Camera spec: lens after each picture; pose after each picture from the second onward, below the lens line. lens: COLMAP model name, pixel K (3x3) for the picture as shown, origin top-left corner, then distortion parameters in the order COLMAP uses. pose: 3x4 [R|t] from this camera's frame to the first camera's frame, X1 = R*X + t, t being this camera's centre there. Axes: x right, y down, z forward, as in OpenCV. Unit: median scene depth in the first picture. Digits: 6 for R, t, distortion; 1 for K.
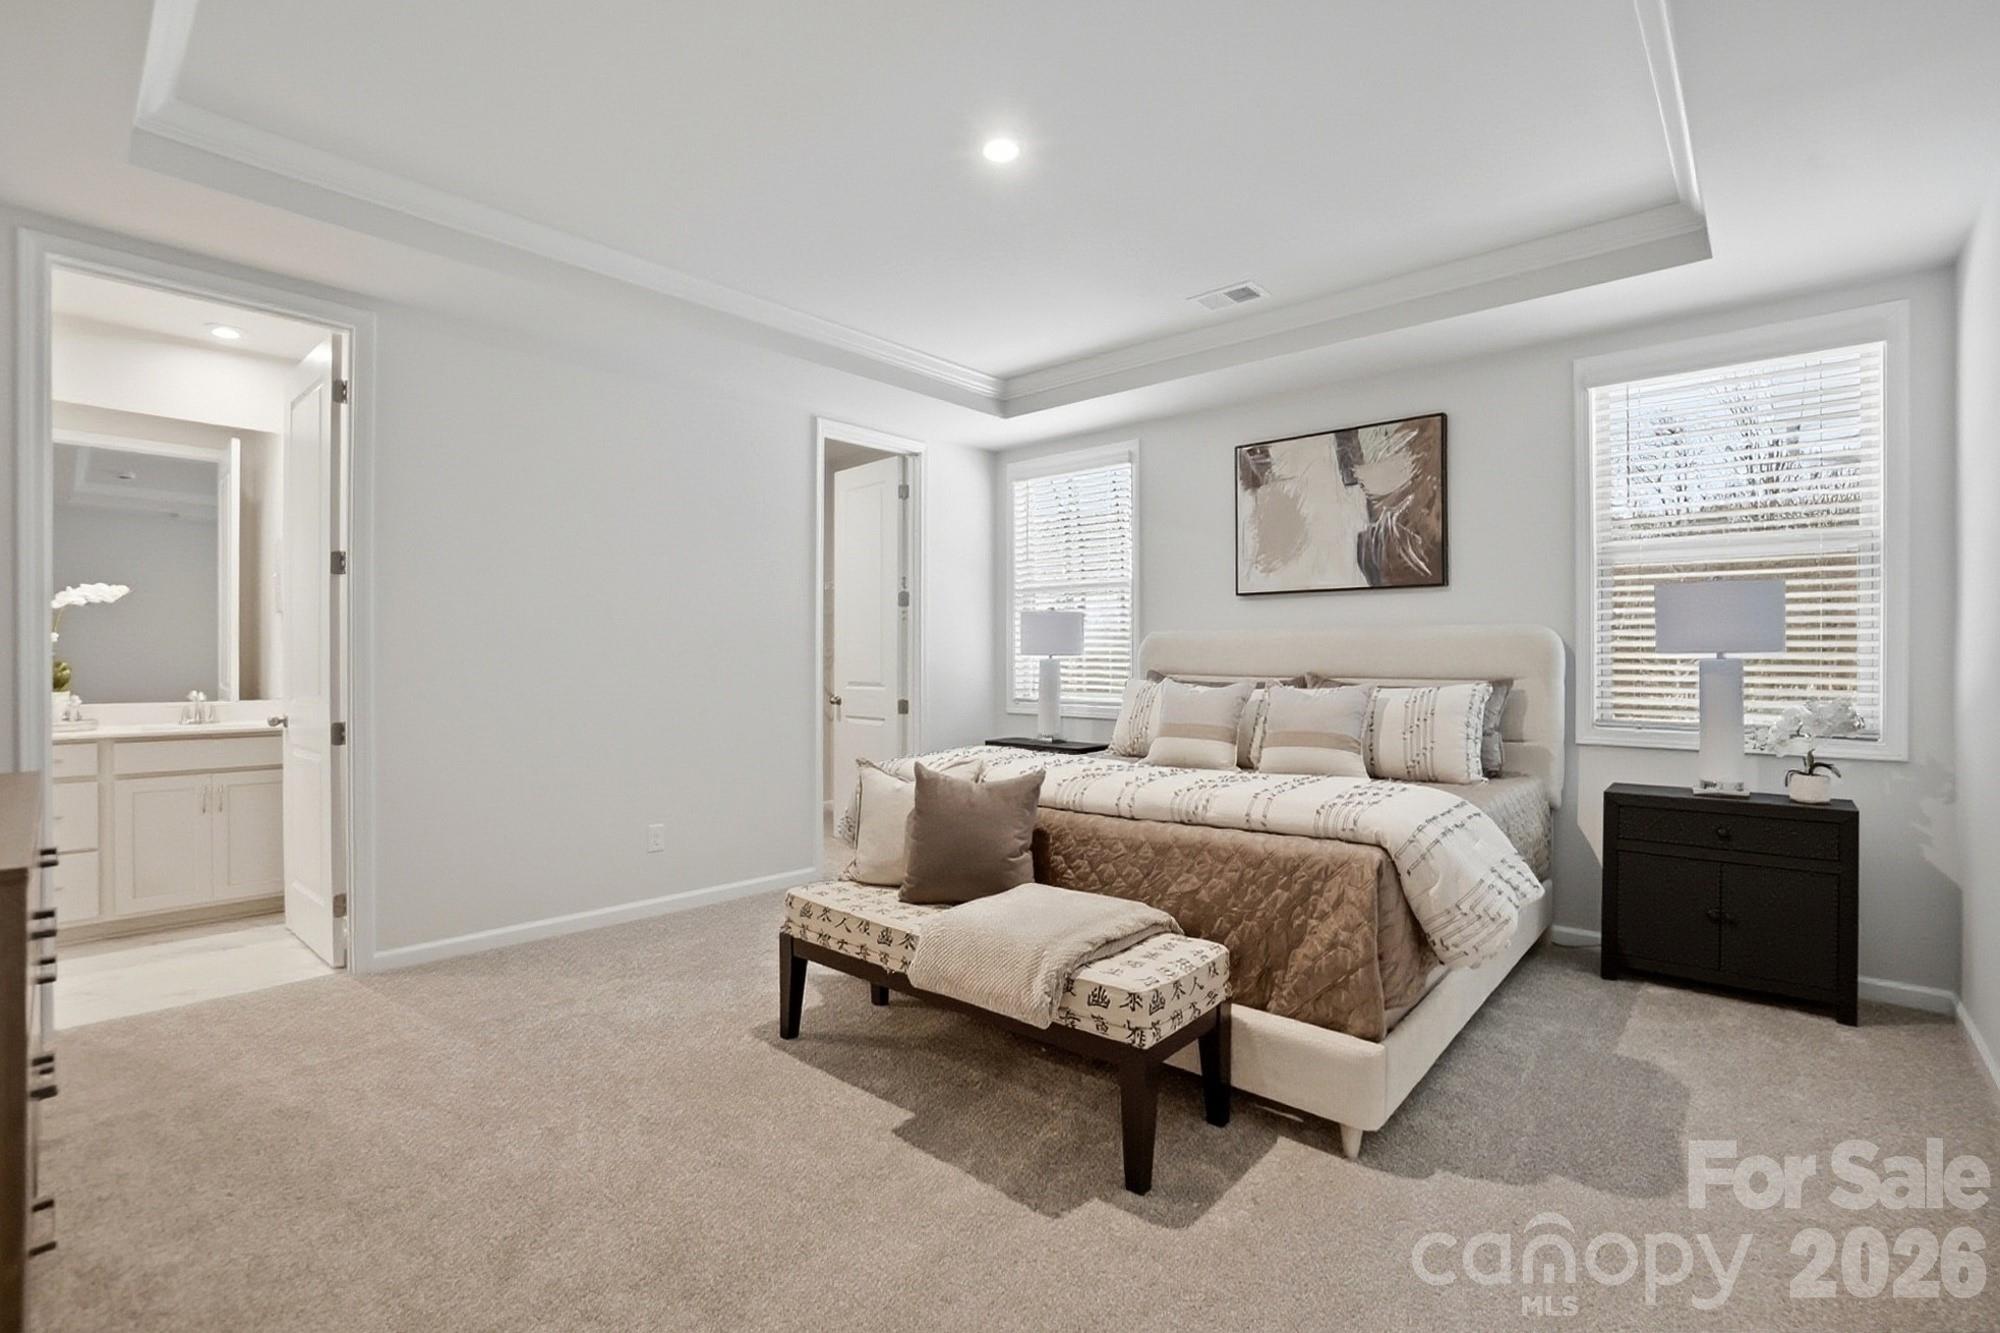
lens RADIAL K [[907.7, 0, 989.5], [0, 907.7, 671.8], [0, 0, 1]] dist [-0.035224, 0.006906]
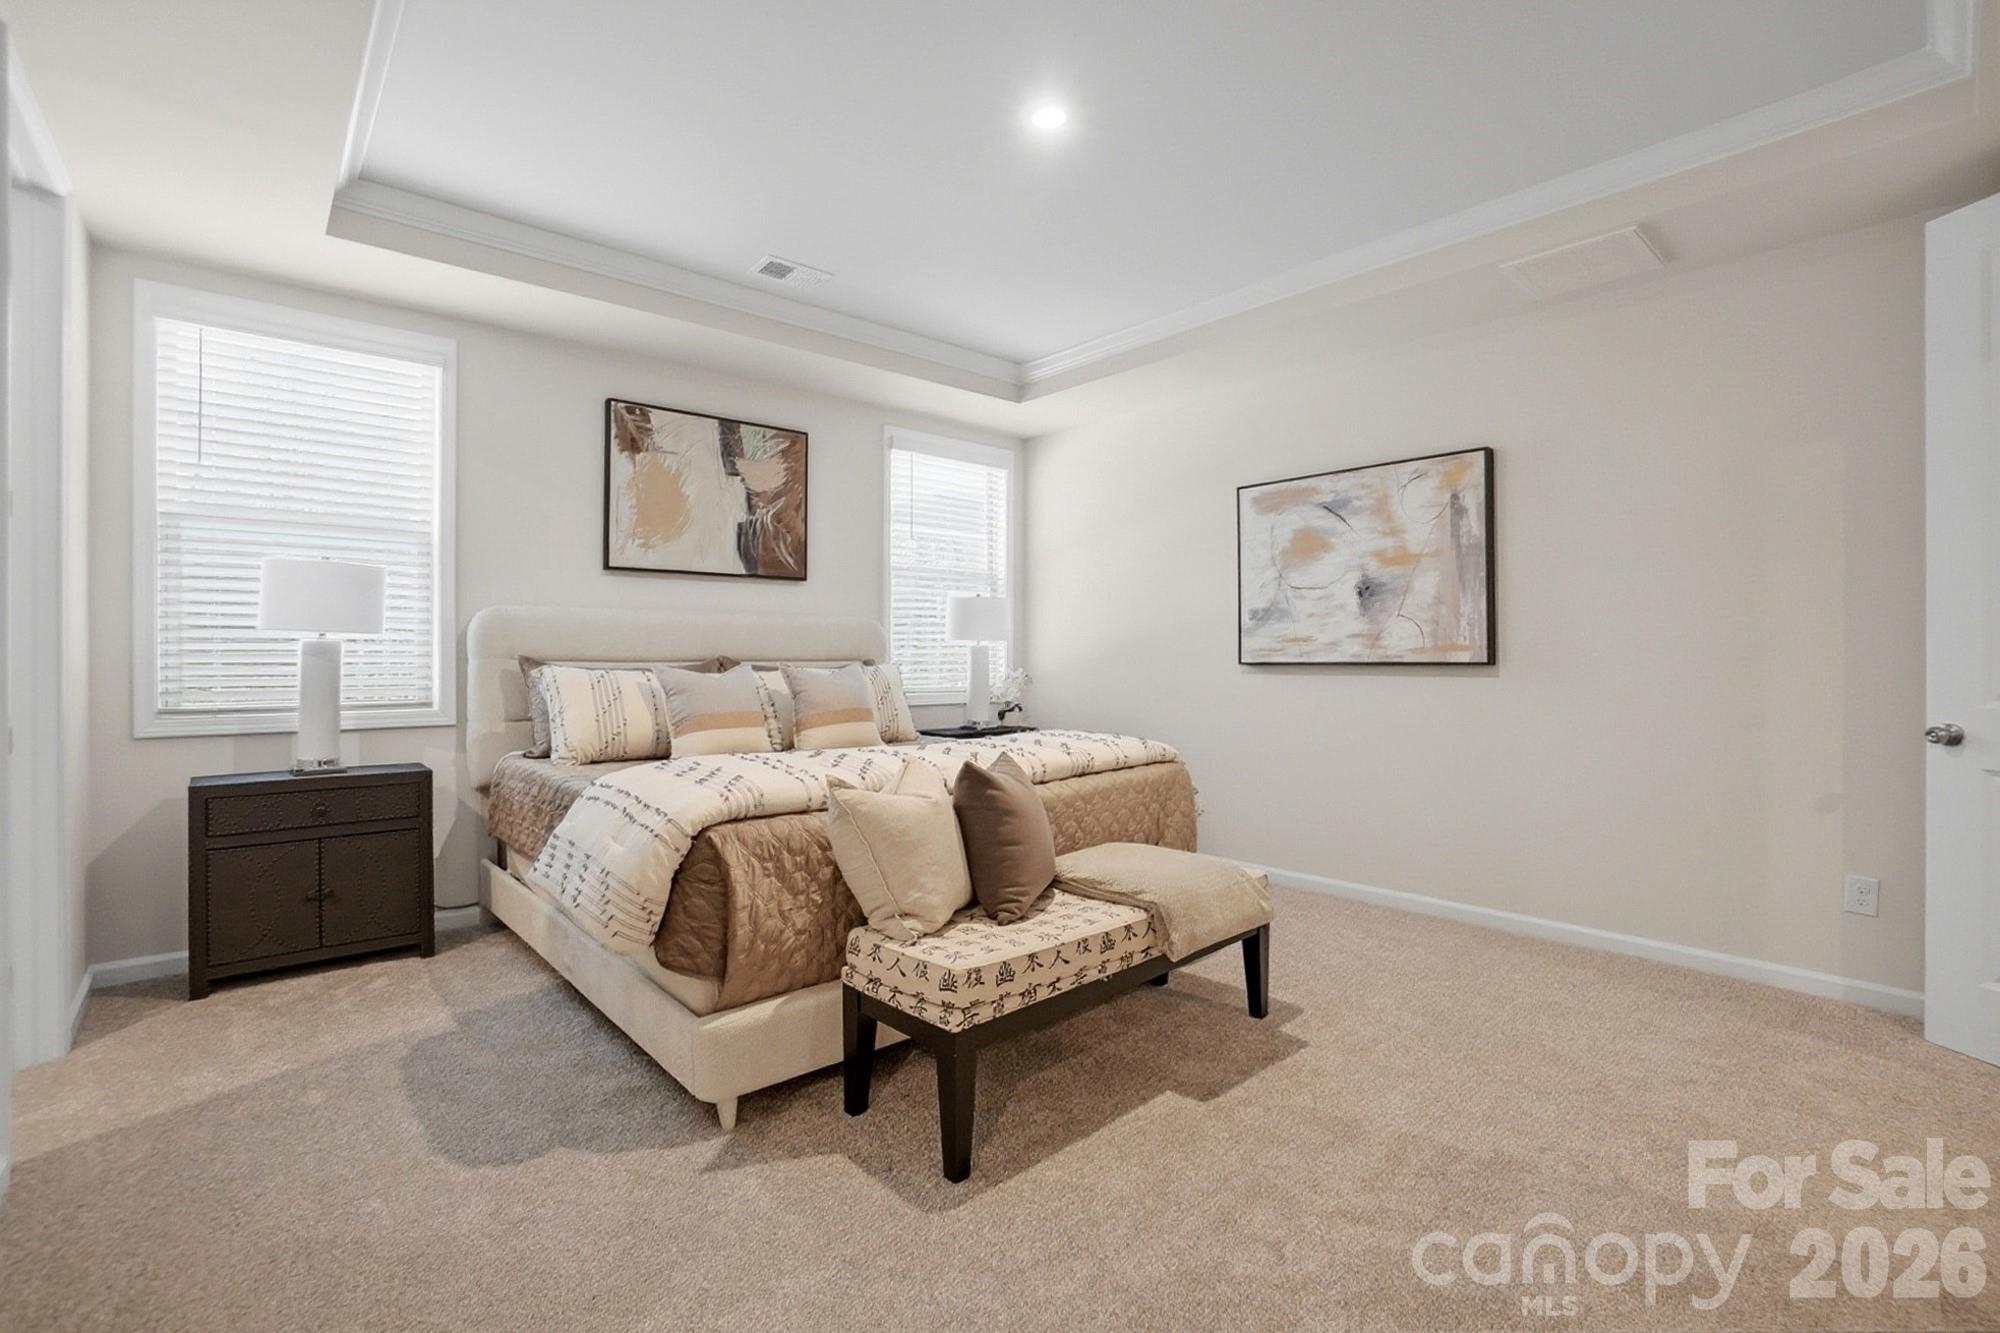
lens RADIAL K [[907.7, 0, 991.0], [0, 907.7, 649.4], [0, 0, 1]] dist [-0.035224, 0.006906]
pose [[0.105473, -0.001168, 0.994421, -0.608184], [0.010512, 0.999945, 0.000059, -0.002952], [-0.994367, 0.010447, 0.105480, 0.597136]]
